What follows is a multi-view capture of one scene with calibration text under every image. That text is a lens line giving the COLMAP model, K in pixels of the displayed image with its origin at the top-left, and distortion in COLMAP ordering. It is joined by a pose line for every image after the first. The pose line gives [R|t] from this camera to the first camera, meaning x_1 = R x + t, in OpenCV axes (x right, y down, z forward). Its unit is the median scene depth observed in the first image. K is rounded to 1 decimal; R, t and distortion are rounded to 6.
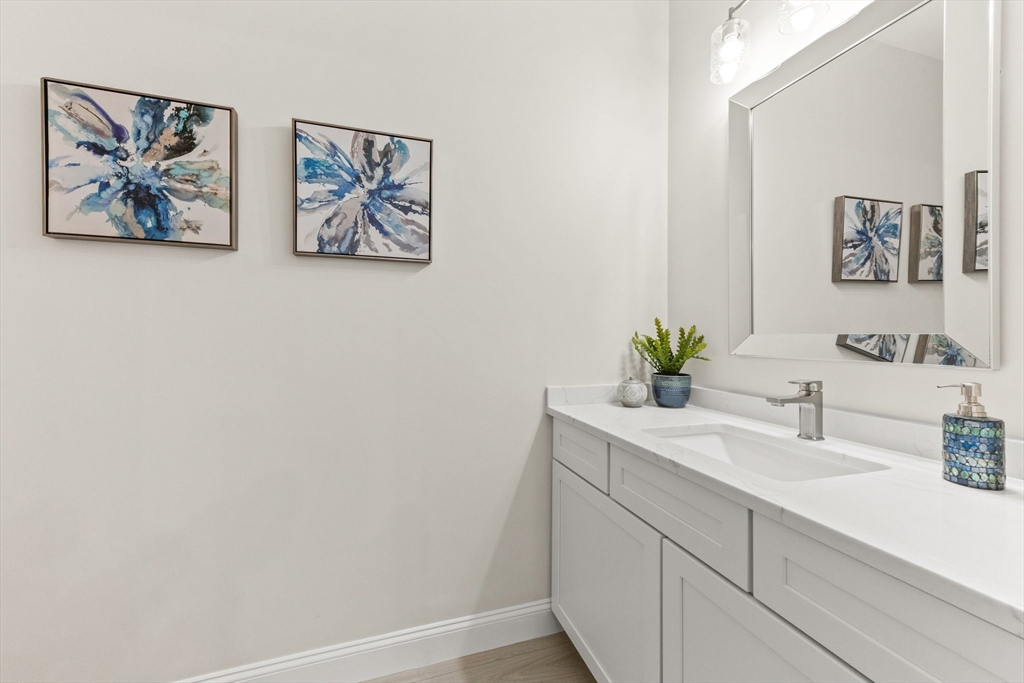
lens RADIAL K [[392.4, 0, 510.3], [0, 392.4, 337.6], [0, 0, 1]] dist [0.013483, 0.000171]
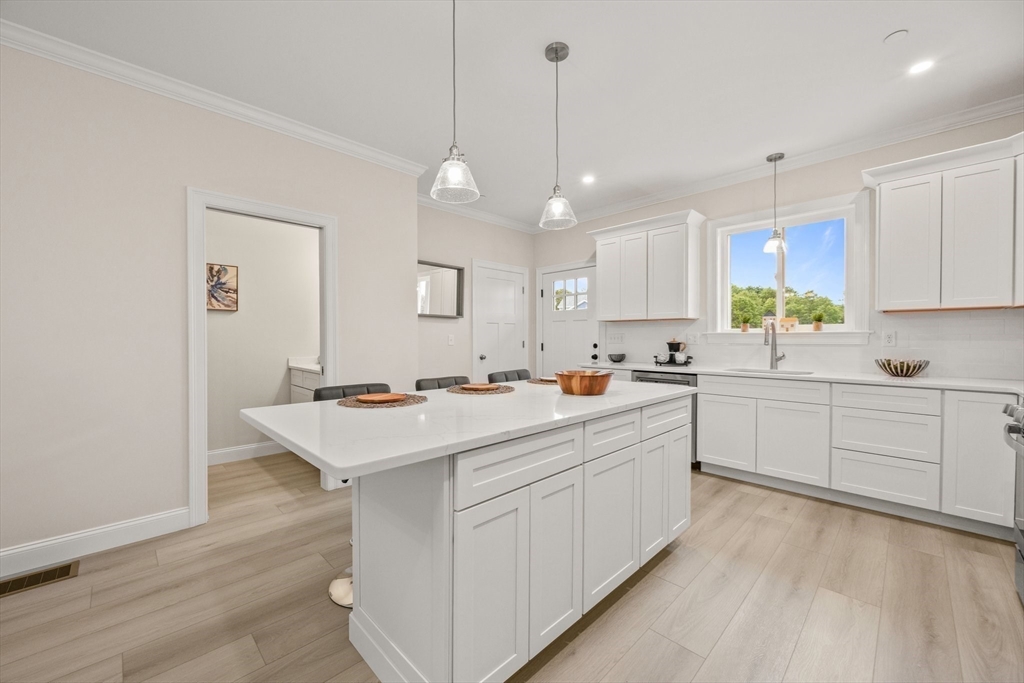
lens RADIAL K [[407.3, 0, 495.8], [0, 407.3, 343.0], [0, 0, 1]] dist [-0.000963, 0.000517]
pose [[0.906597, -0.007412, 0.421932, 0.229960], [0.000833, 0.999875, 0.015775, -0.015702], [-0.421996, -0.013950, 0.906490, -2.346774]]
